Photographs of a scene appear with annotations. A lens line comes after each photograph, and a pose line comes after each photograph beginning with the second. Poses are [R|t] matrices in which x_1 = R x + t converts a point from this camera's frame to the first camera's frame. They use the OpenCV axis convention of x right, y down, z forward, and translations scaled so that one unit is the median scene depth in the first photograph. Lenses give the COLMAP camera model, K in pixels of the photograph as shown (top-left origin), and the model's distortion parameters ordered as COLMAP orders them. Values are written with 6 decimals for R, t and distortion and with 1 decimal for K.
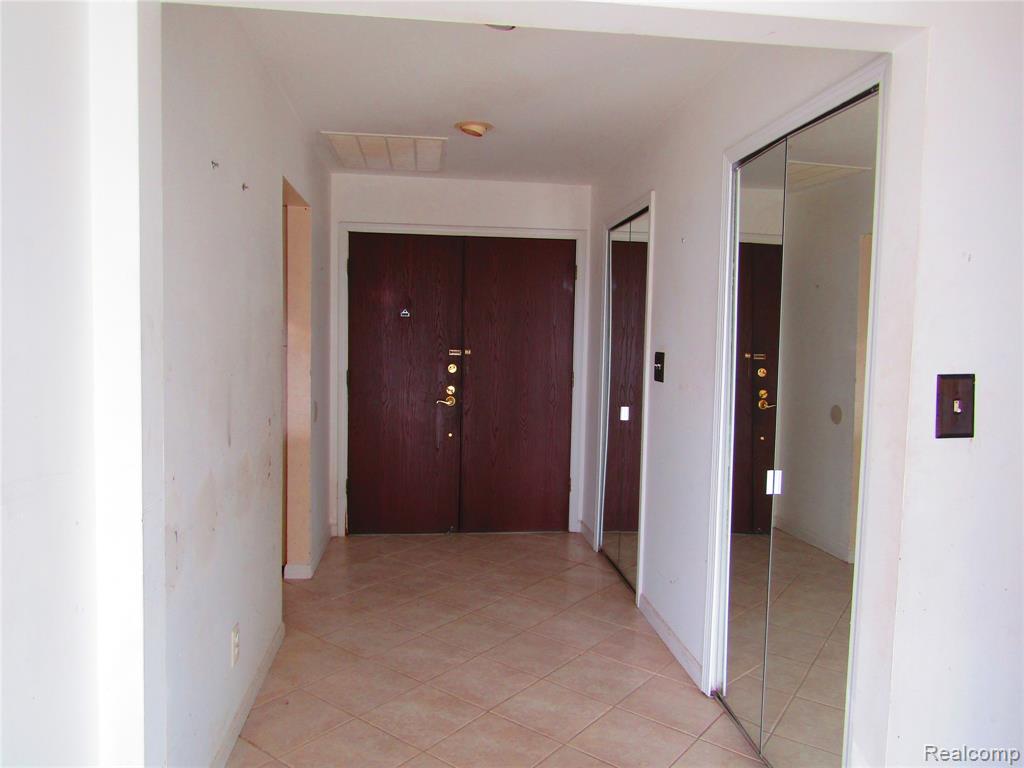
lens RADIAL K [[727.9, 0, 510.5], [0, 727.9, 386.5], [0, 0, 1]] dist [0.000988, -0.002436]
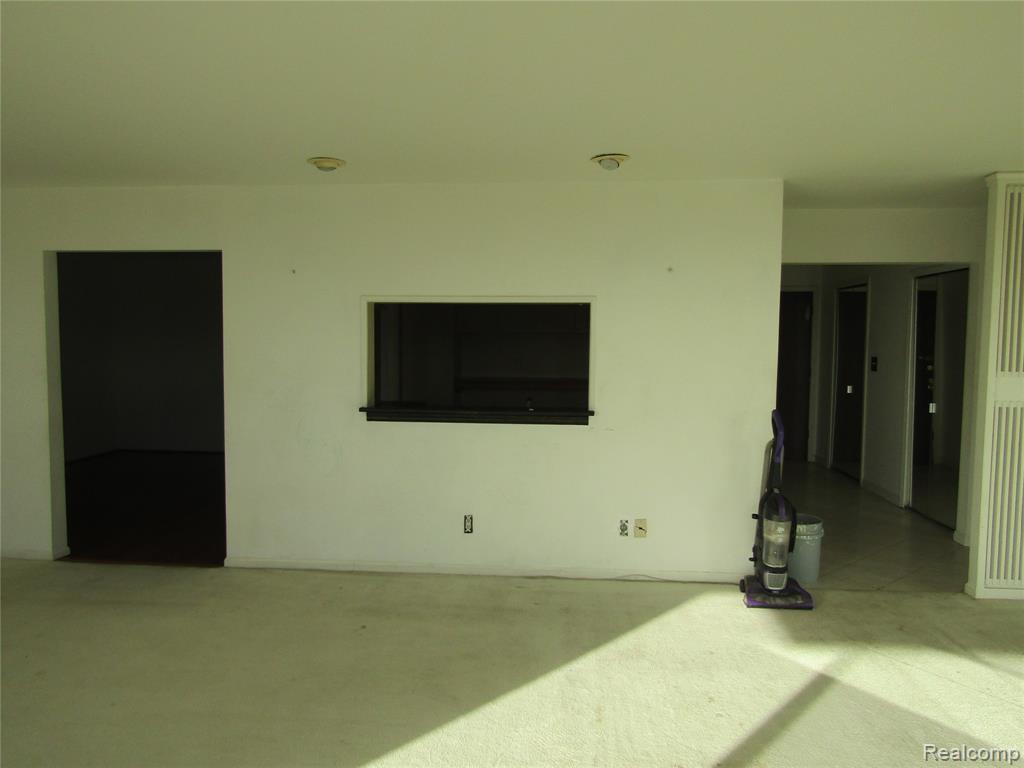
lens RADIAL K [[727.9, 0, 514.1], [0, 727.9, 379.0], [0, 0, 1]] dist [0.000988, -0.002436]
pose [[0.980695, 0.001587, -0.195535, -0.381586], [-0.003963, 0.999923, -0.011760, 0.042402], [0.195501, 0.012308, 0.980626, -1.180696]]
